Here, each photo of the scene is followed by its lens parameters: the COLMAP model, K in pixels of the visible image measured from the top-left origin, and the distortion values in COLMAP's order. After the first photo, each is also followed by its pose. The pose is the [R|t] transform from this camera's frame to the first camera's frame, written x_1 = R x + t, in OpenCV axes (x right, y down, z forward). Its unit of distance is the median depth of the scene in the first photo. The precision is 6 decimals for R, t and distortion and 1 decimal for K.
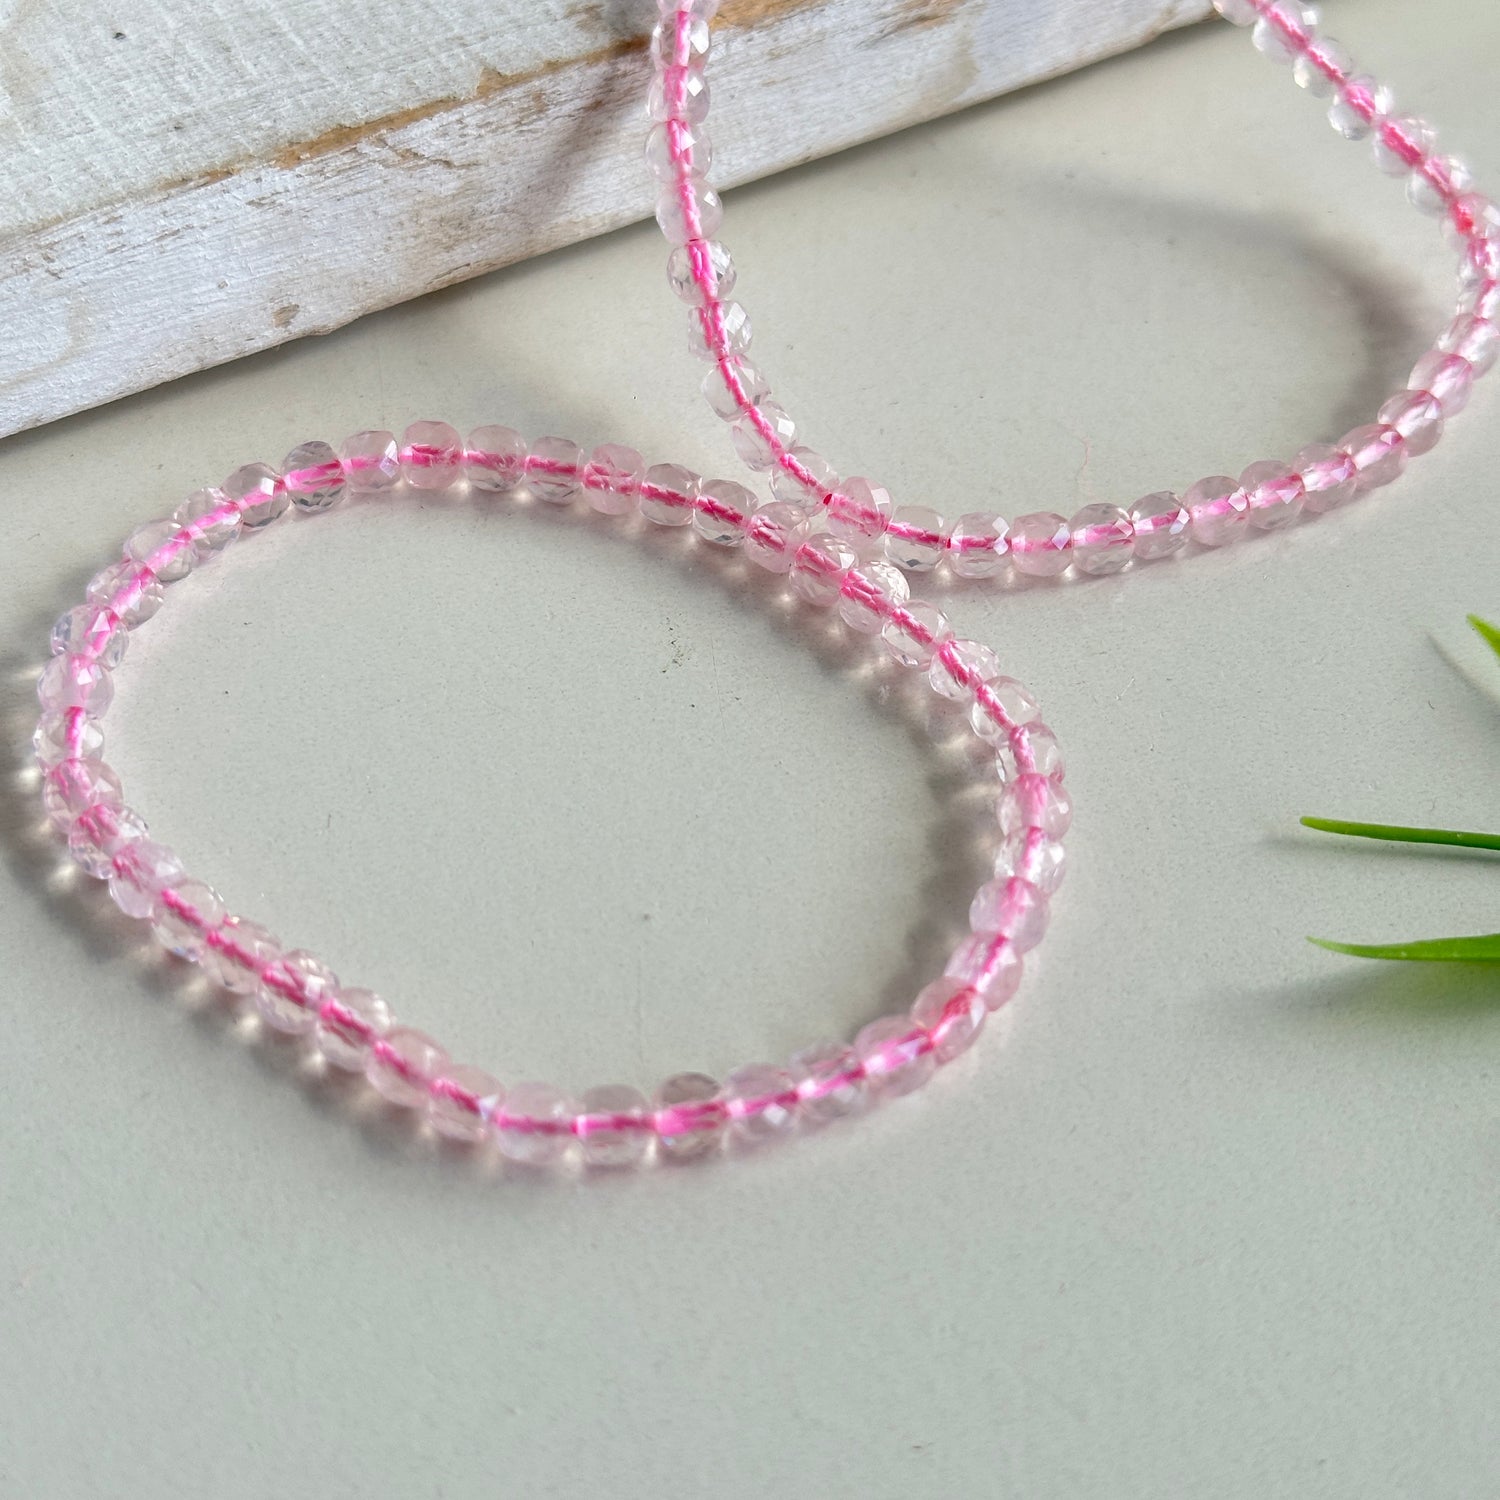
lens RADIAL K [[2852.9, 0, 698.8], [0, 2852.9, 750.9], [0, 0, 1]] dist [0.198721, -0.640665]
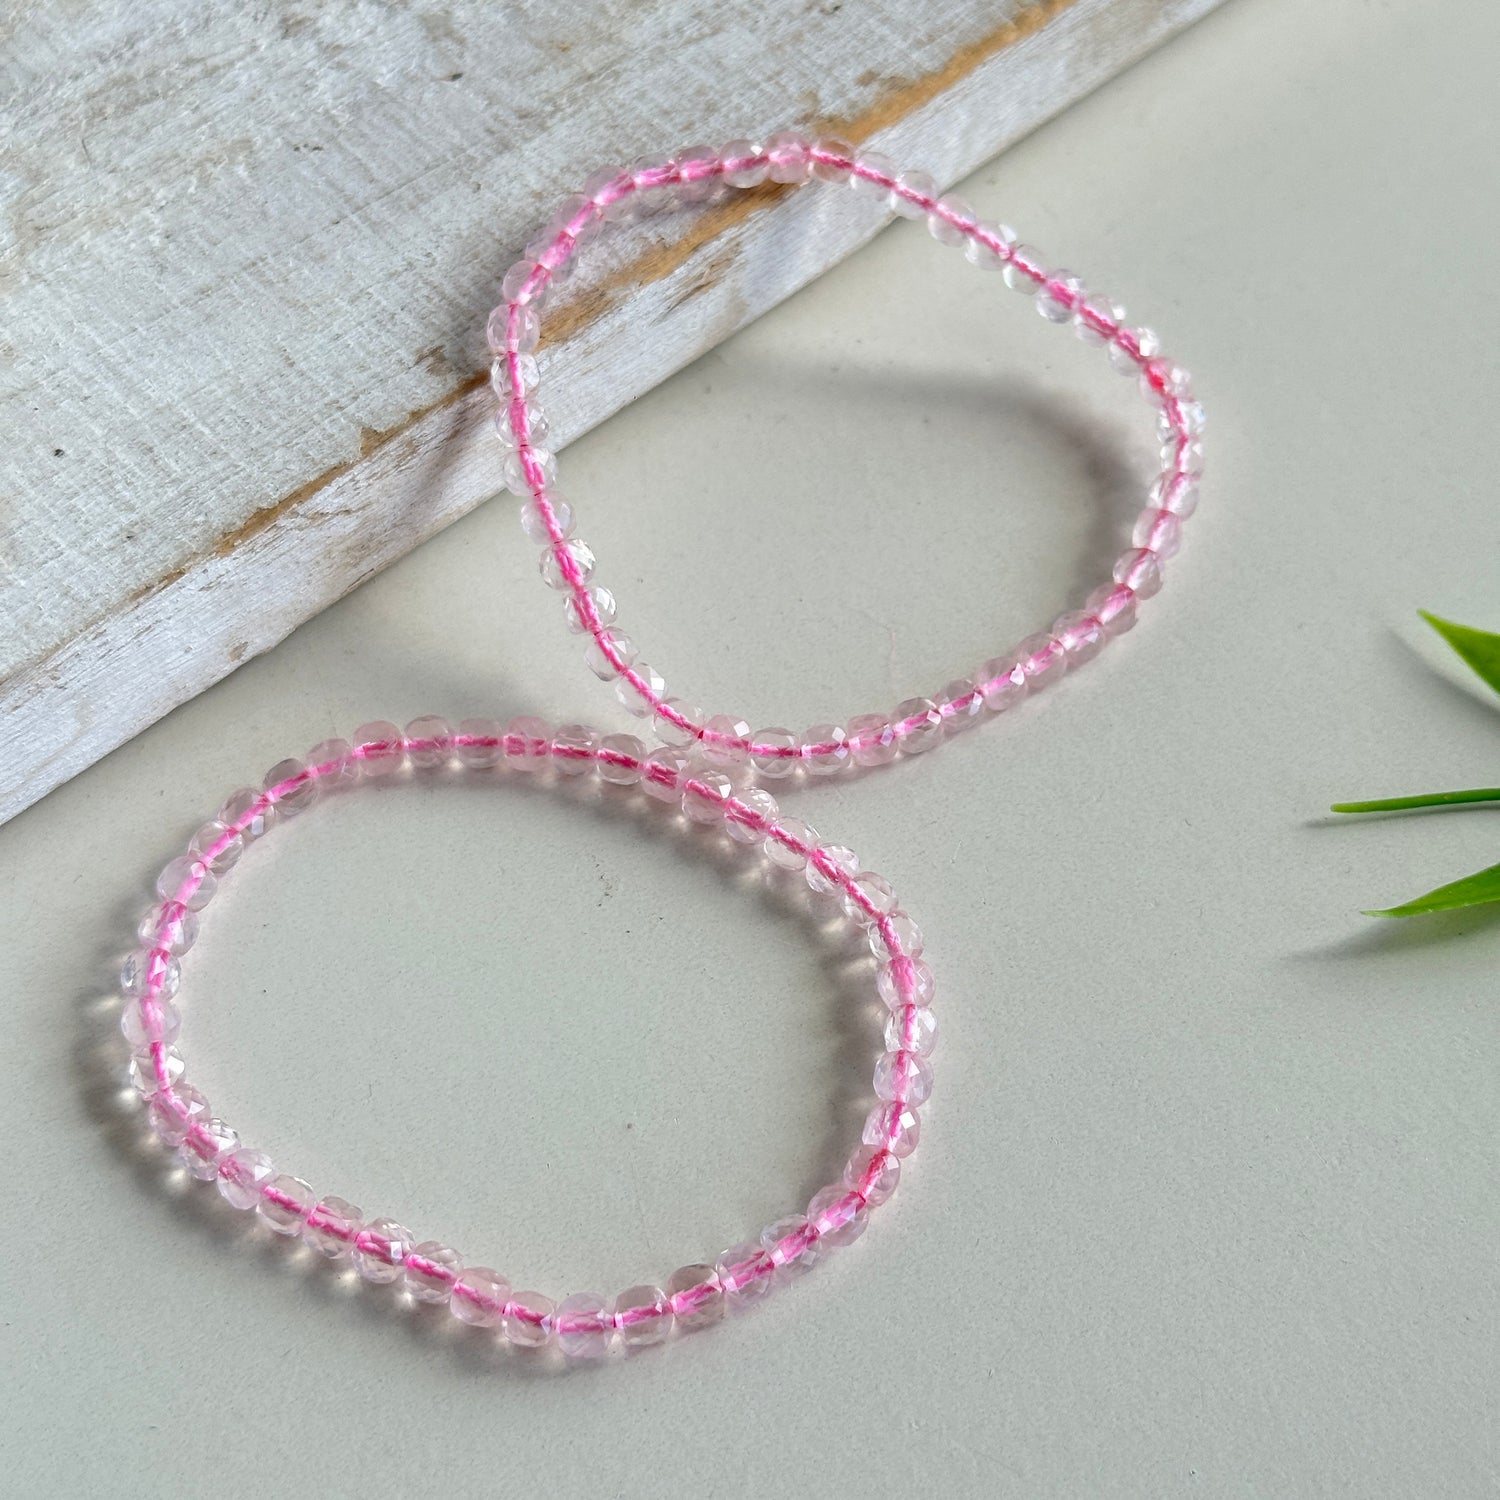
lens RADIAL K [[2852.9, 0, 698.8], [0, 2852.9, 750.9], [0, 0, 1]] dist [0.198721, -0.640665]
pose [[0.982536, -0.176769, 0.058107, -0.029734], [0.165768, 0.973392, 0.158202, -0.279855], [-0.084526, -0.145807, 0.985695, -0.238550]]
